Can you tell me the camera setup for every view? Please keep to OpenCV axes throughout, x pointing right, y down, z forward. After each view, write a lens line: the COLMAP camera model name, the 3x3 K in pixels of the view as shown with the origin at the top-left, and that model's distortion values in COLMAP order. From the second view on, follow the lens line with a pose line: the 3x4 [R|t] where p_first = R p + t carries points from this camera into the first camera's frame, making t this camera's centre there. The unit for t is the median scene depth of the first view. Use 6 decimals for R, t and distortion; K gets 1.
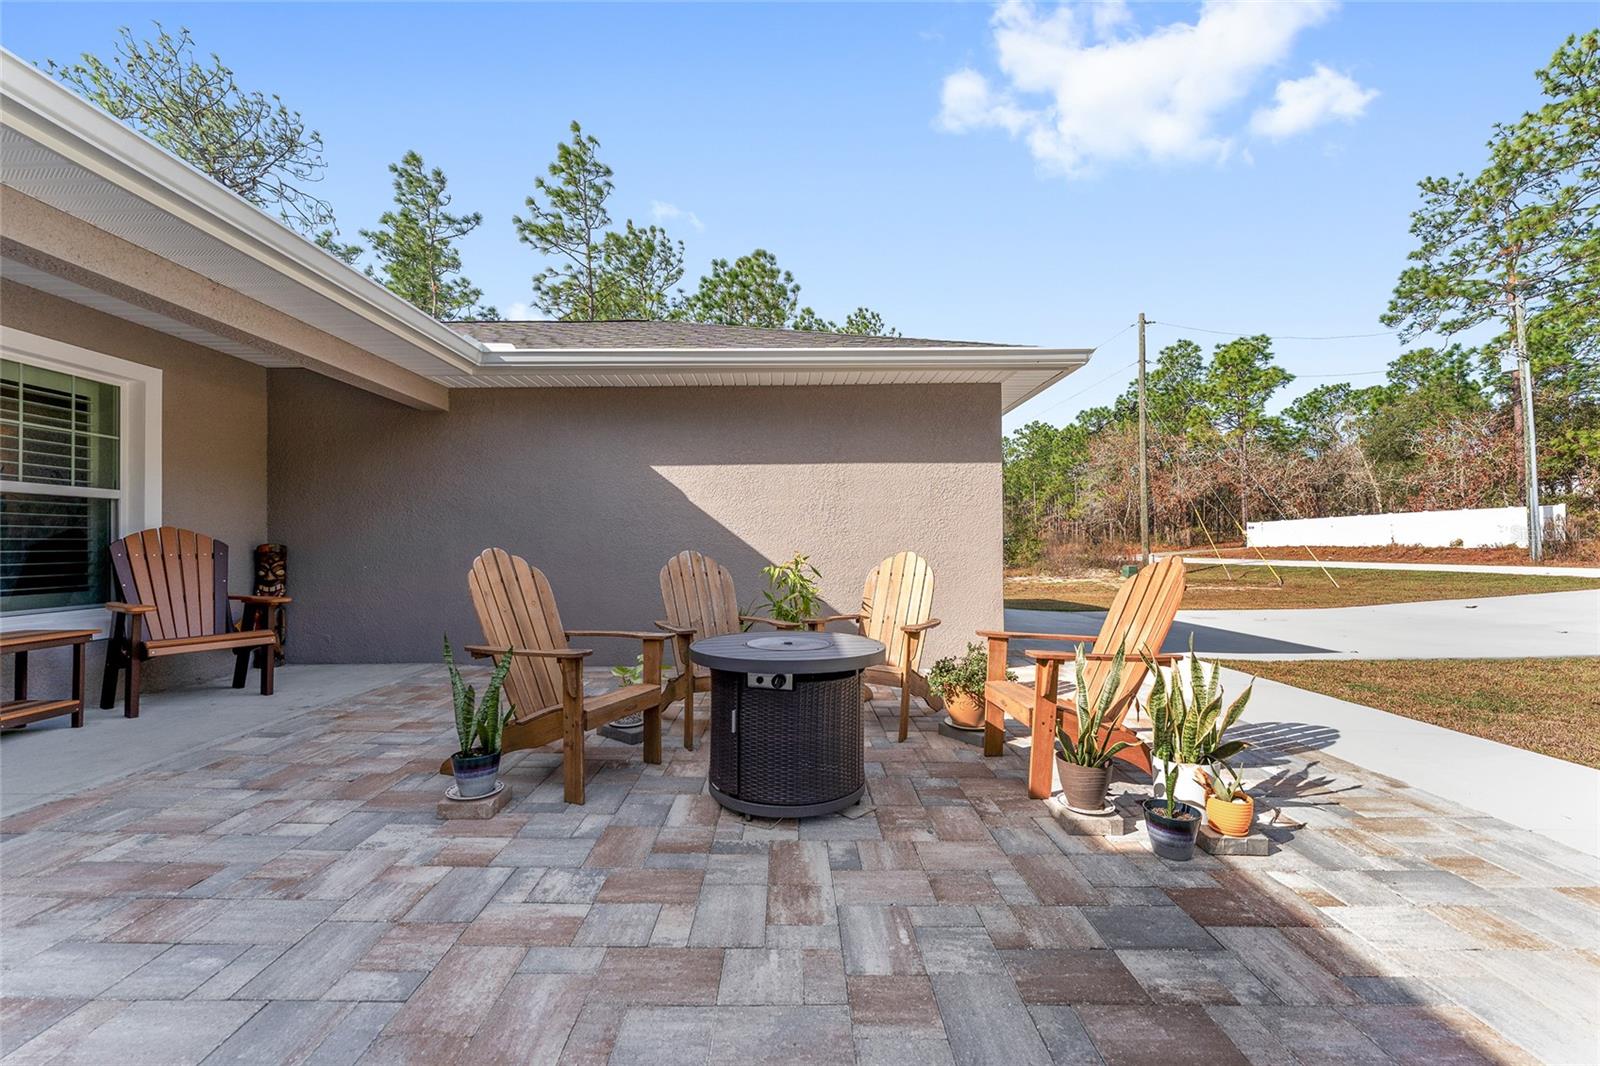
lens RADIAL K [[639.9, 0, 801.4], [0, 639.9, 530.6], [0, 0, 1]] dist [0.003425, -0.001289]
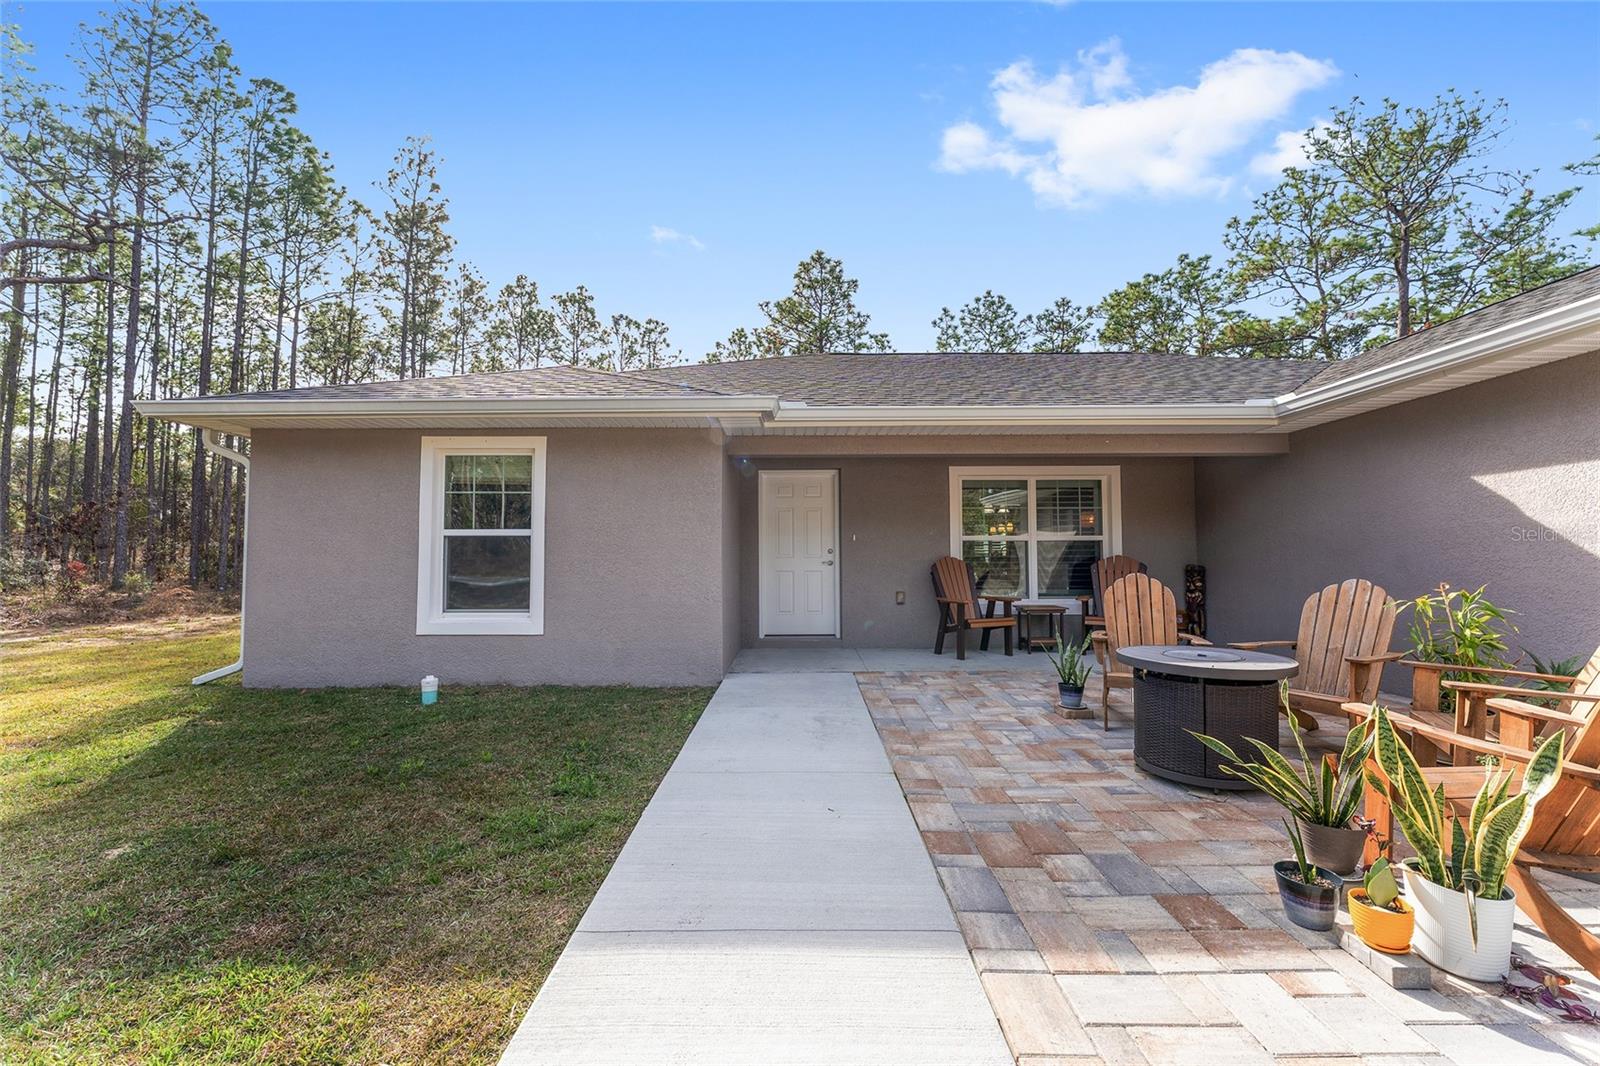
lens RADIAL K [[639.9, 0, 791.8], [0, 639.9, 532.2], [0, 0, 1]] dist [0.003425, -0.001289]
pose [[-0.025788, -0.037061, -0.998980, 1.087100], [0.026815, 0.998927, -0.037751, -0.035308], [0.999308, -0.027762, -0.024767, 0.196934]]
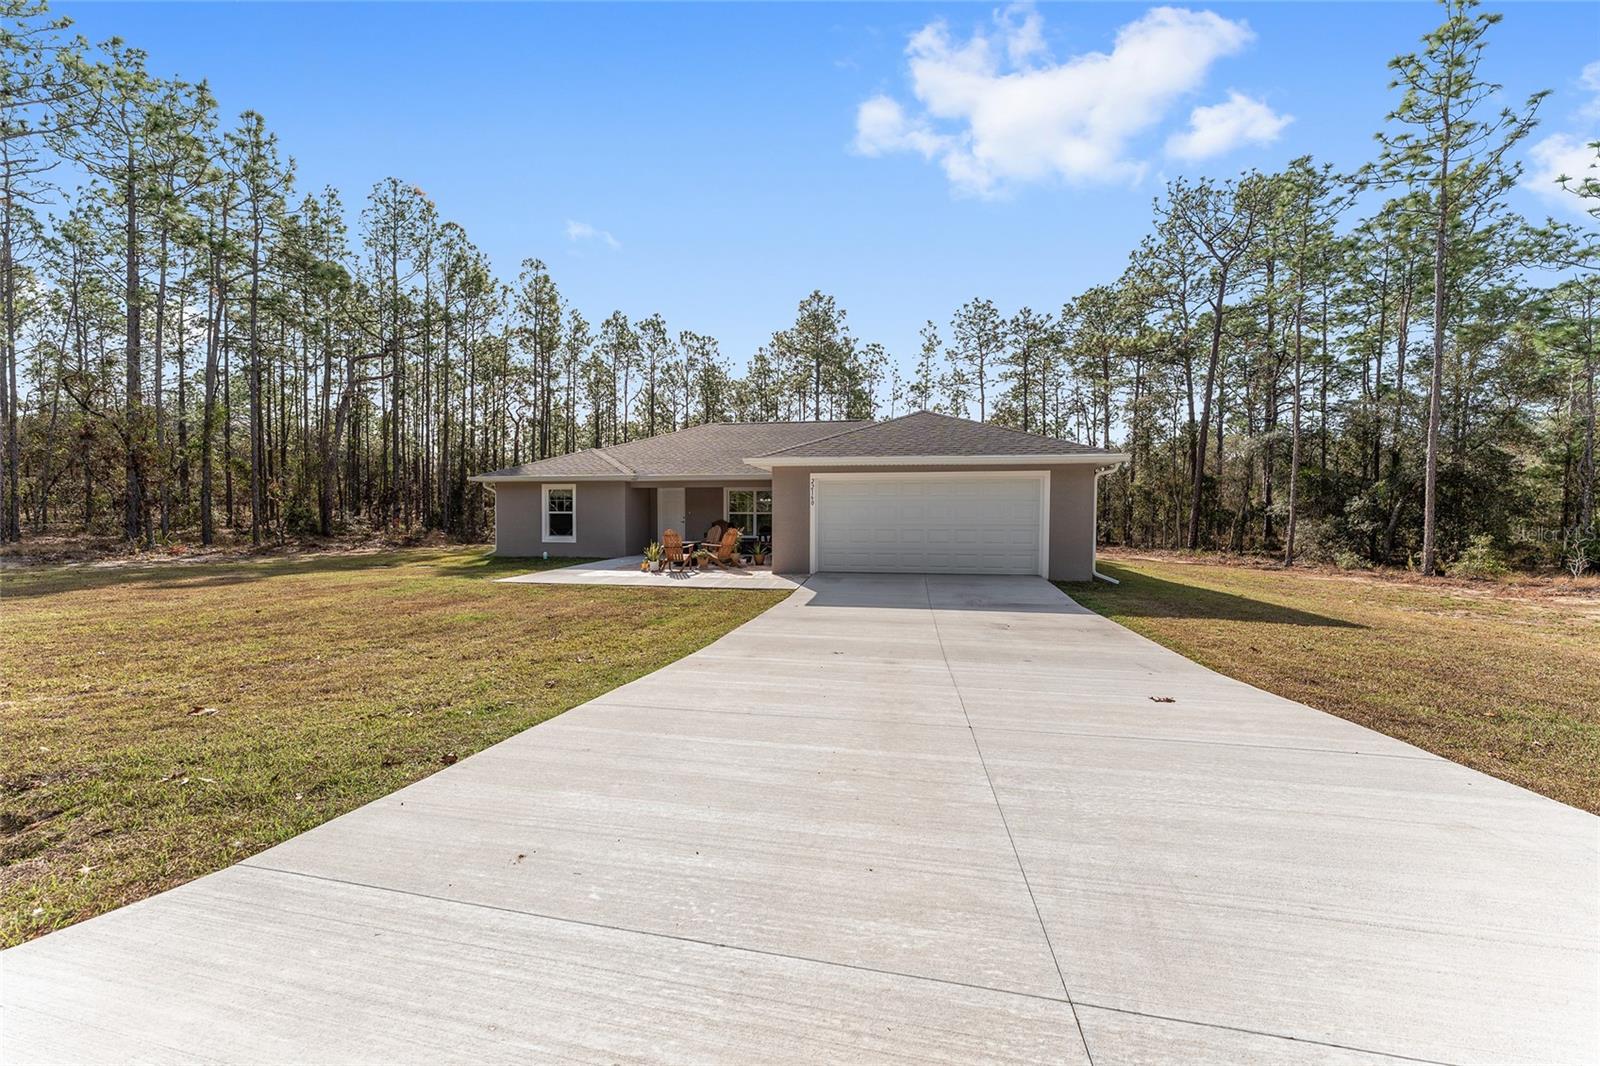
lens RADIAL K [[639.9, 0, 790.4], [0, 639.9, 522.5], [0, 0, 1]] dist [0.003425, -0.001289]
pose [[-0.195361, 0.014442, -0.980625, 4.747553], [0.023958, 0.999663, 0.009949, -0.039793], [0.980439, -0.021550, -0.195642, 2.558937]]
